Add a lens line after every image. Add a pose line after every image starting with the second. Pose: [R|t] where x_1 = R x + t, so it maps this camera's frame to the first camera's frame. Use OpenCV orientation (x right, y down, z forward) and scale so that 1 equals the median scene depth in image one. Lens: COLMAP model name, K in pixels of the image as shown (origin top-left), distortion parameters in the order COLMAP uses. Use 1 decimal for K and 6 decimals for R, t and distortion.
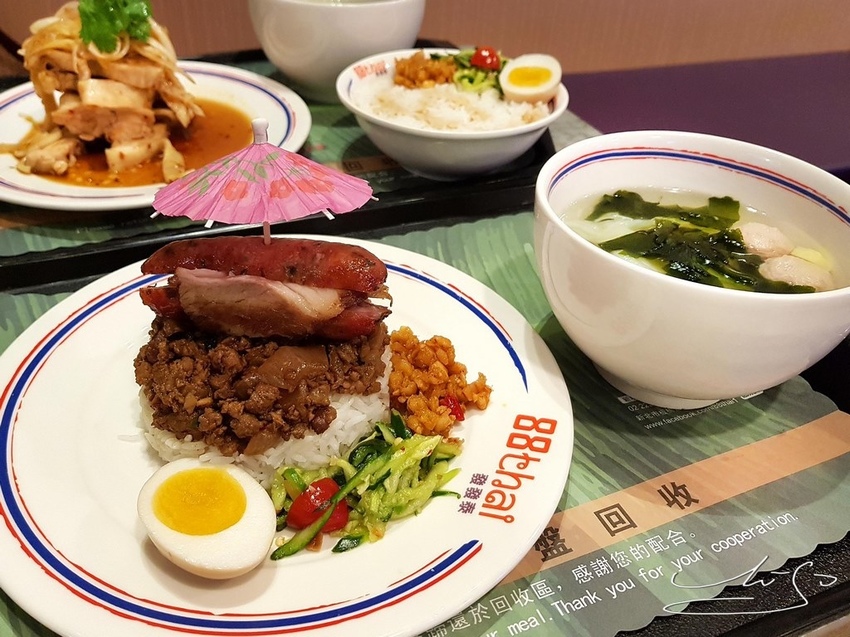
lens RADIAL K [[694.5, 0, 425.0], [0, 694.5, 318.5], [0, 0, 1]] dist [-0.021348, -0.005813]
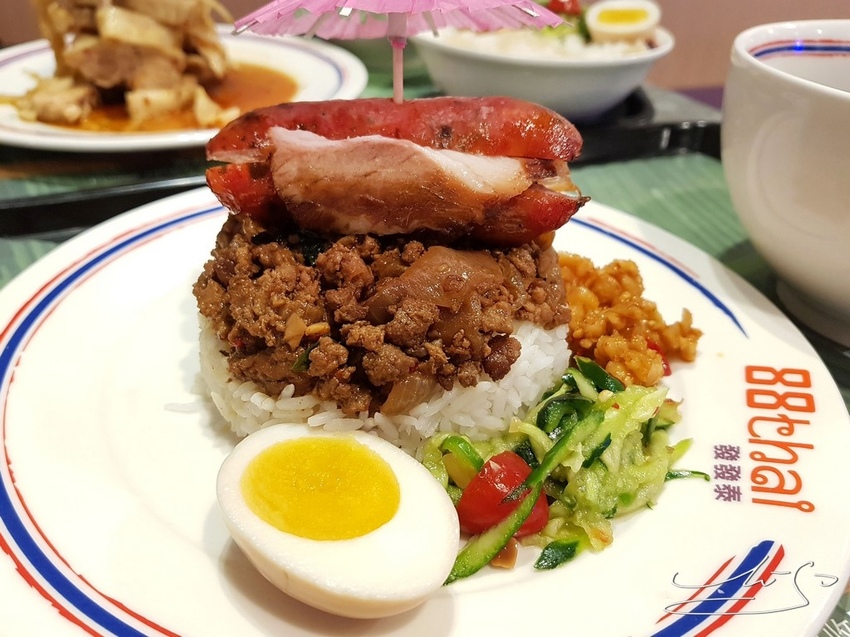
lens RADIAL K [[686.1, 0, 425.0], [0, 686.1, 307.2], [0, 0, 1]] dist [-0.040583, 0.000011]
pose [[0.999679, -0.018104, 0.017749, -0.223215], [0.019512, 0.996387, -0.082661, 0.147838], [-0.016188, 0.082981, 0.996420, 0.368445]]
